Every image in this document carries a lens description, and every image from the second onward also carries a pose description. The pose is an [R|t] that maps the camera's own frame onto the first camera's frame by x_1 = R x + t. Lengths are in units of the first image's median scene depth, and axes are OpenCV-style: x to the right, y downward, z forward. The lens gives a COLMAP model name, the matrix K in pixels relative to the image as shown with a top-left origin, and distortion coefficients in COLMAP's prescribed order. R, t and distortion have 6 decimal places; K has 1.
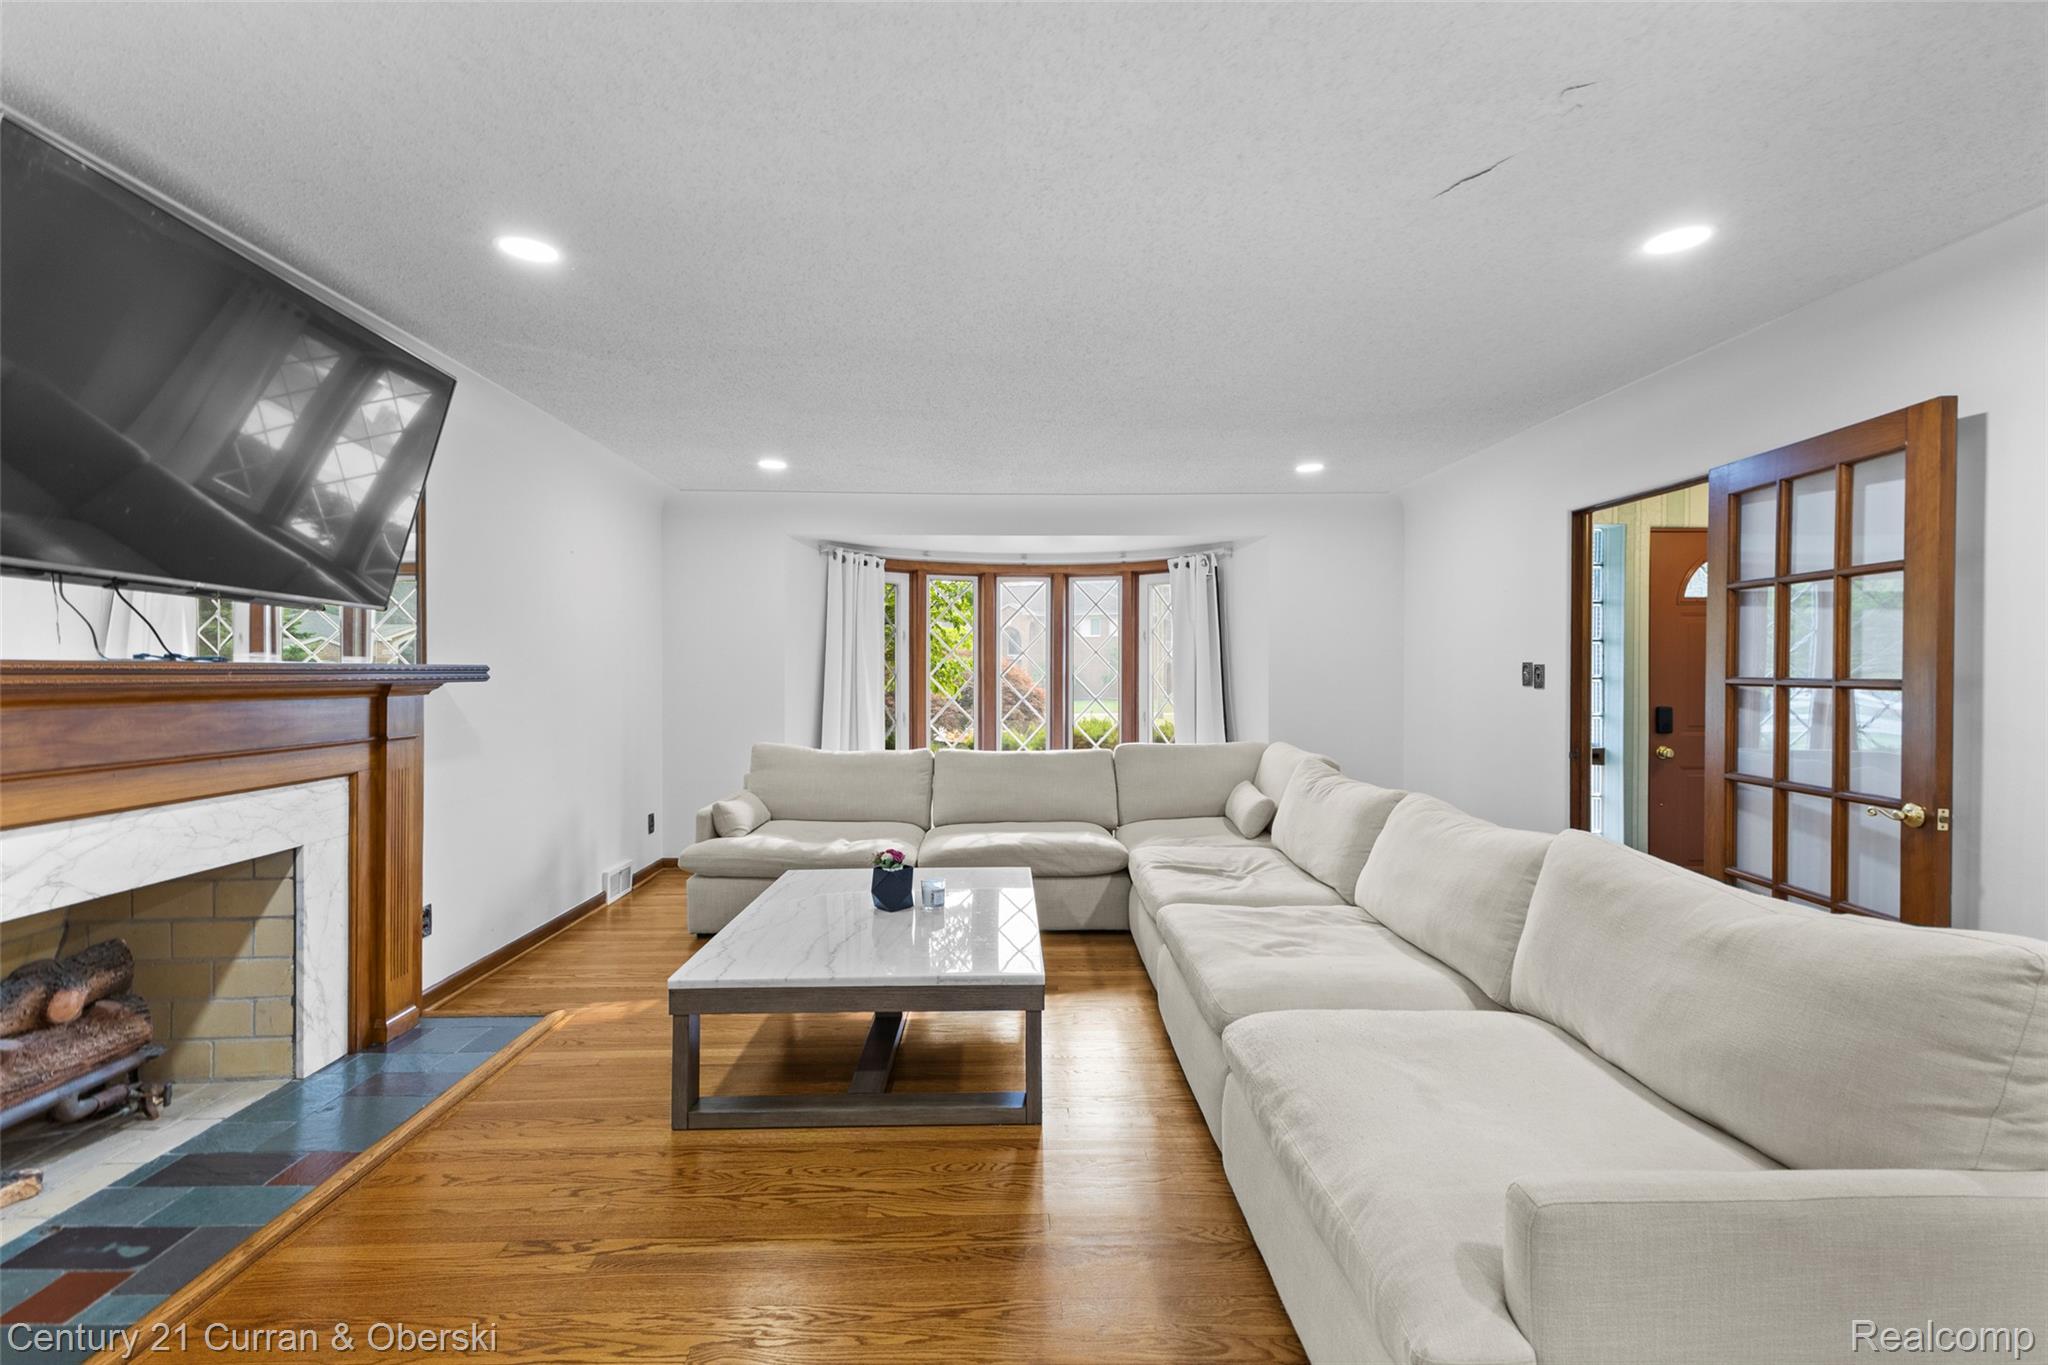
lens RADIAL K [[902.5, 0, 1029.7], [0, 902.5, 669.8], [0, 0, 1]] dist [0.001125, 0.000589]
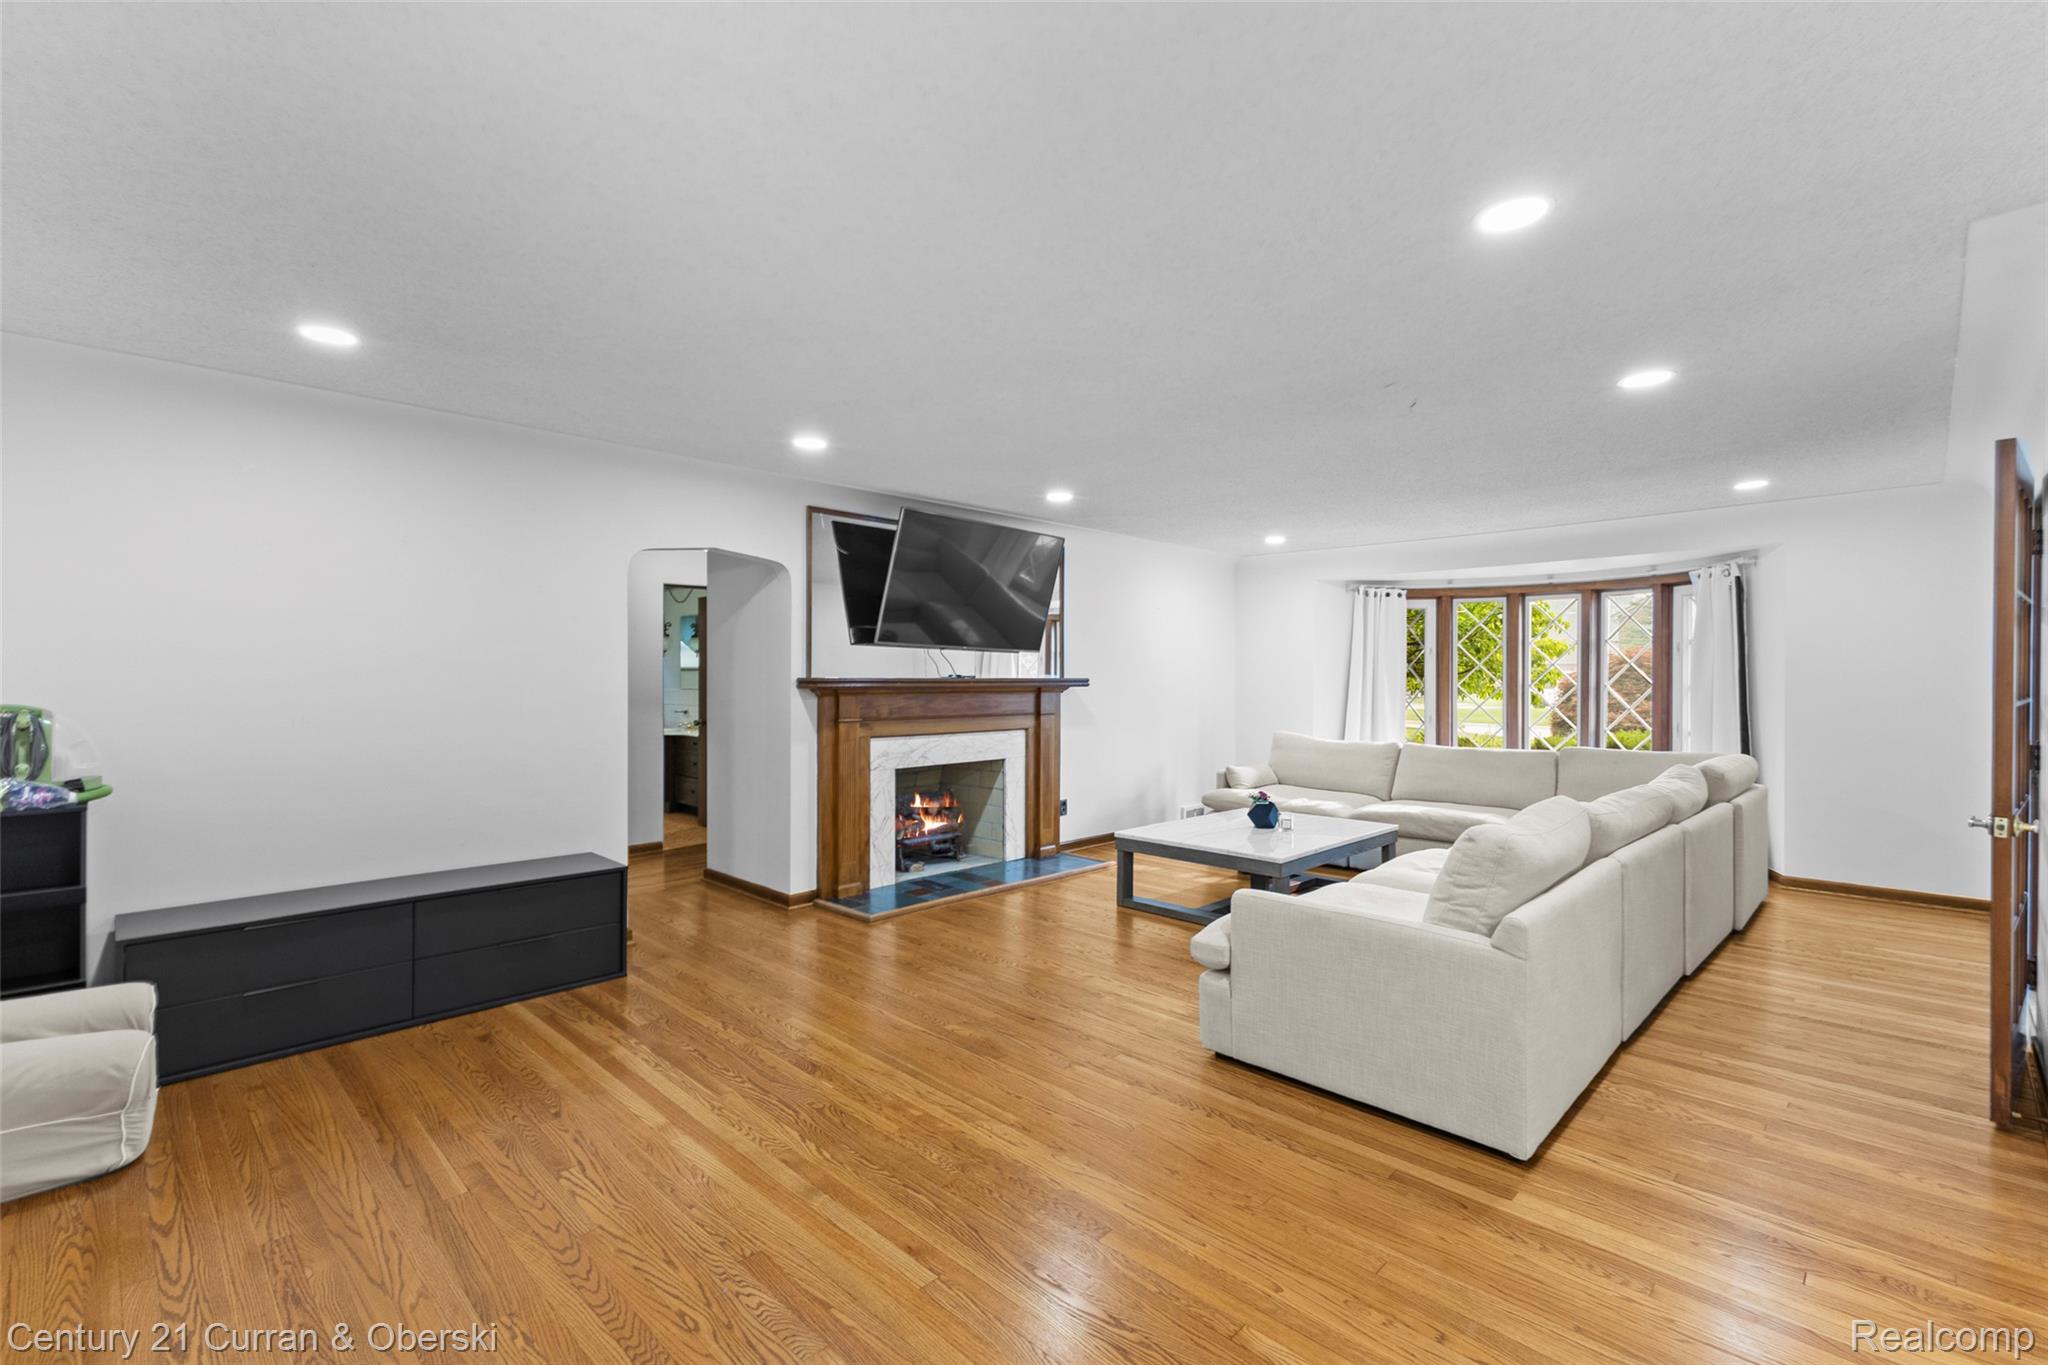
lens RADIAL K [[899.8, 0, 1024.9], [0, 899.8, 678.8], [0, 0, 1]] dist [0.015095, -0.004147]
pose [[0.691103, 0.005141, -0.722738, 0.695497], [-0.001395, 0.999982, 0.005779, -0.014927], [0.722755, -0.002986, 0.691097, -0.427265]]
